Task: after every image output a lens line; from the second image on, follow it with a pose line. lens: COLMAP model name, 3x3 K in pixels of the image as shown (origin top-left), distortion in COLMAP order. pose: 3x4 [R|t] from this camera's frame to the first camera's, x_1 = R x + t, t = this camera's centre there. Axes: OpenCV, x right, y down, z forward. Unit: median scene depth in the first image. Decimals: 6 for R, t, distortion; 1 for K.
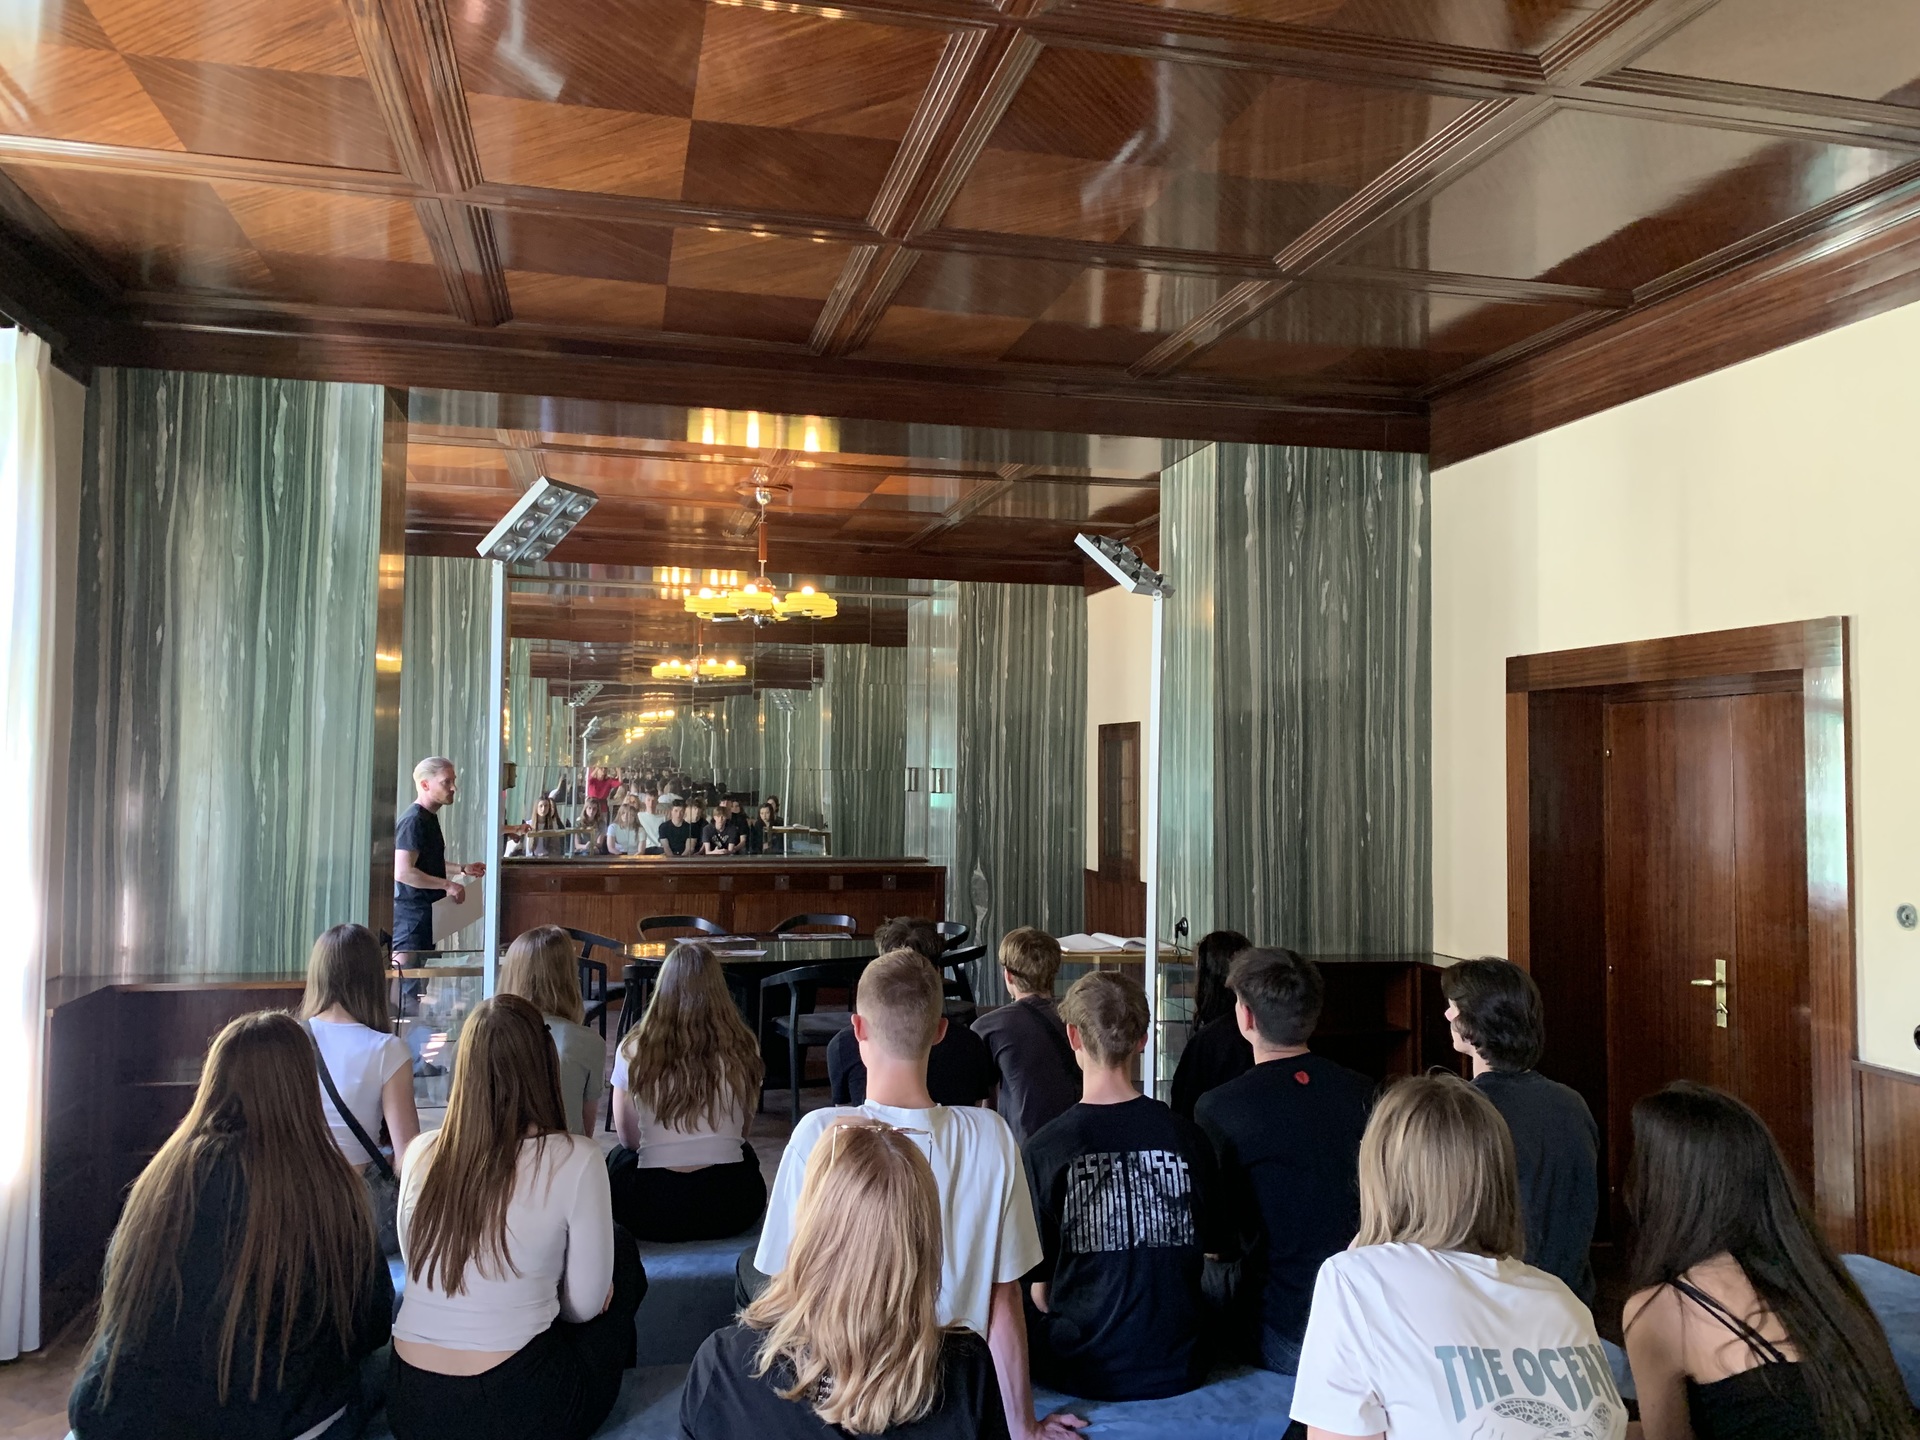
lens RADIAL K [[1420.4, 0, 963.3], [0, 1420.4, 719.9], [0, 0, 1]] dist [-0.014695, -0.004988]
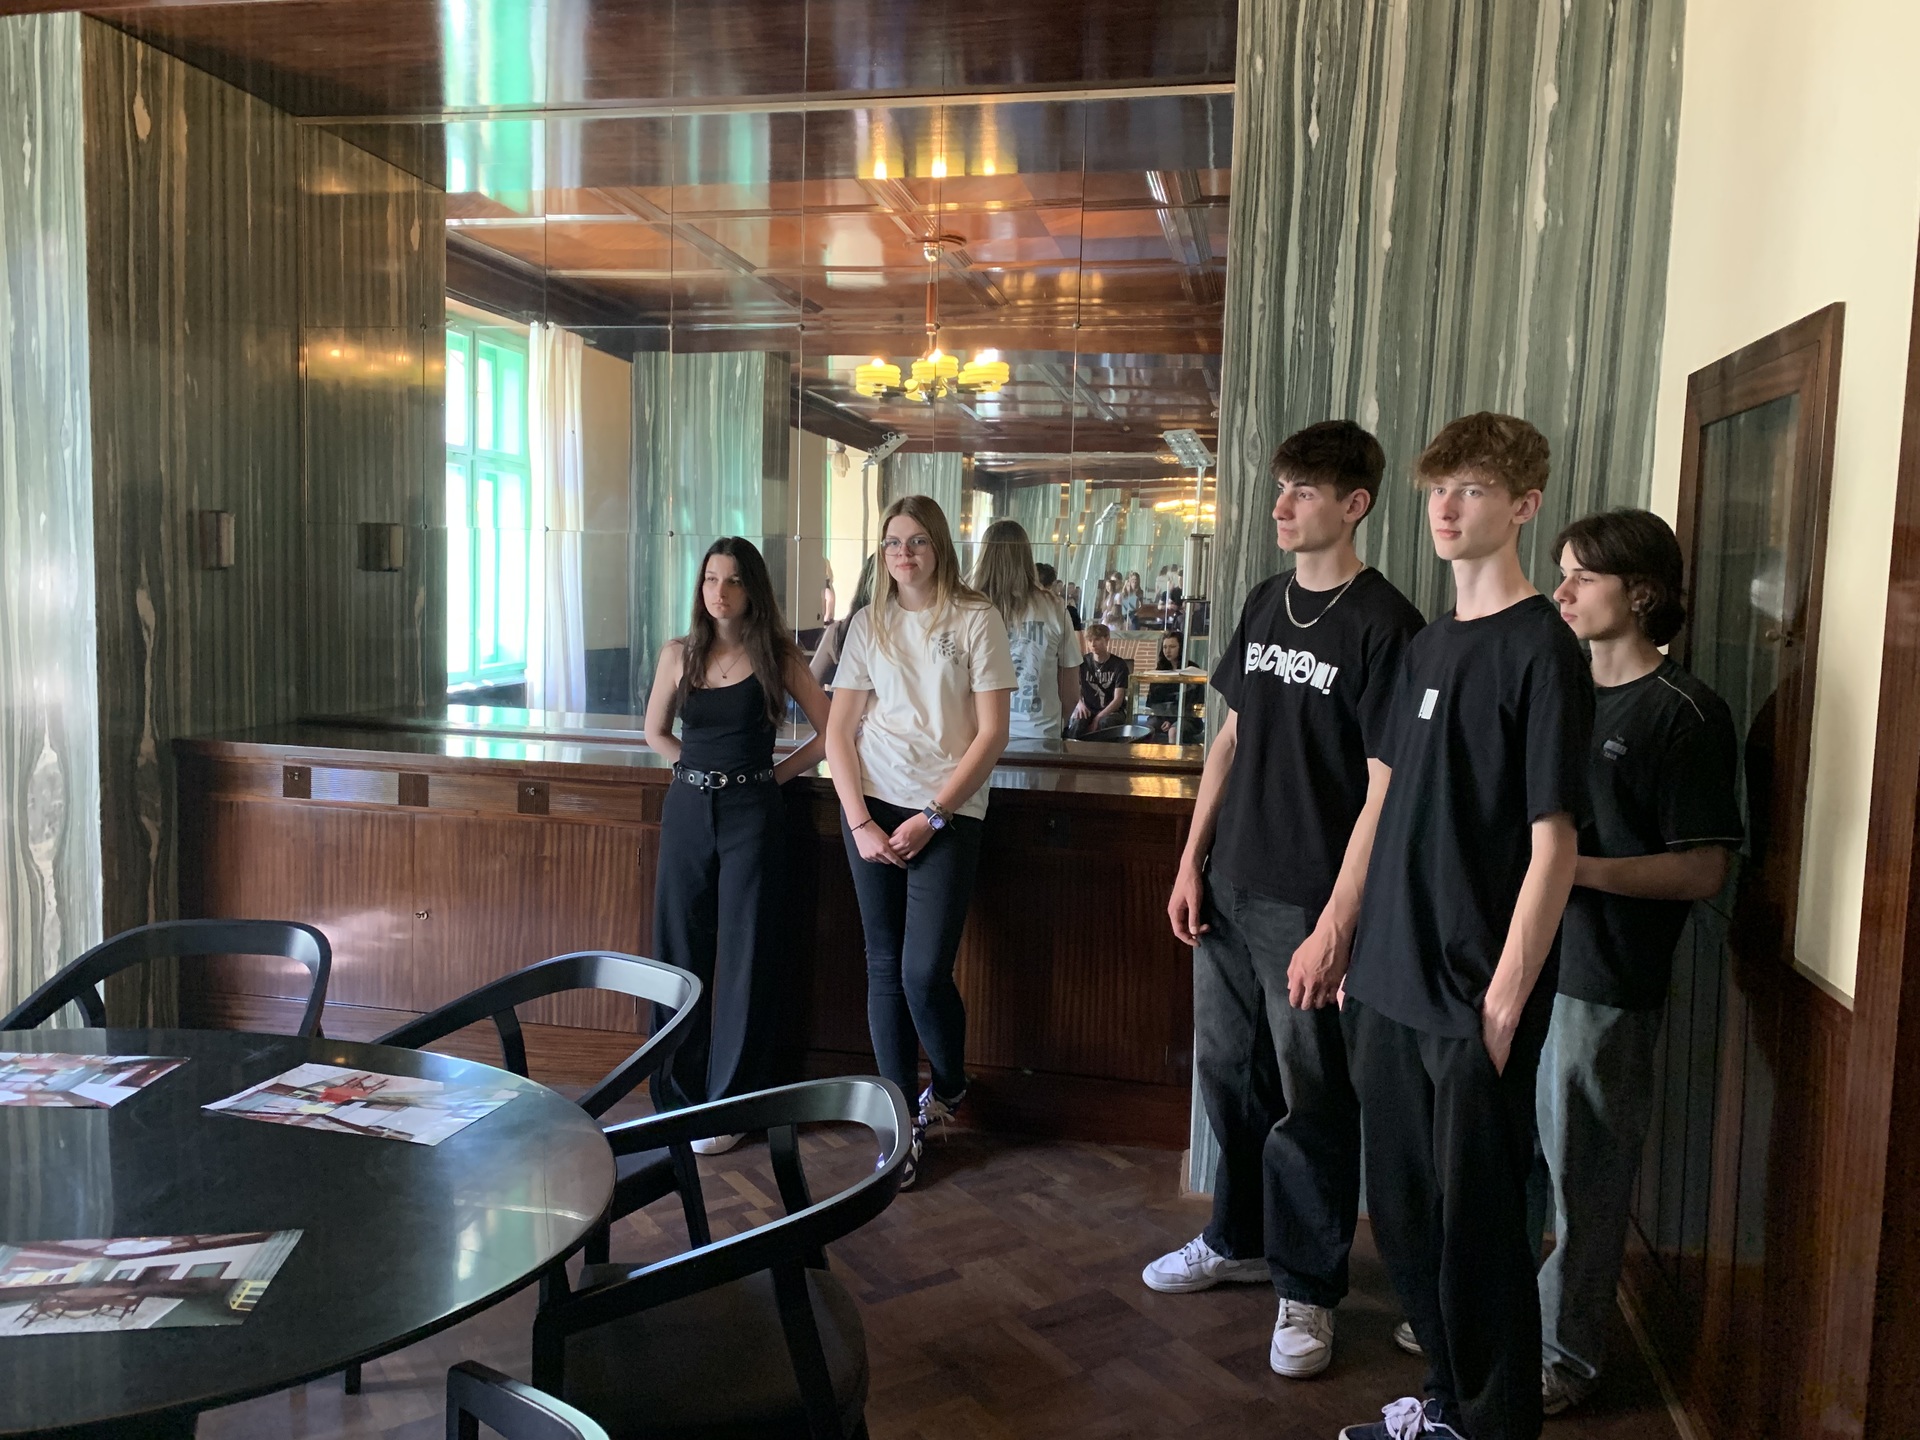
lens RADIAL K [[1420.4, 0, 955.5], [0, 1420.4, 718.8], [0, 0, 1]] dist [-0.014695, -0.004988]
pose [[0.904735, 0.057222, -0.422114, 0.083343], [-0.010248, 0.993573, 0.112724, 0.041387], [0.425851, -0.097659, 0.899507, 0.659110]]
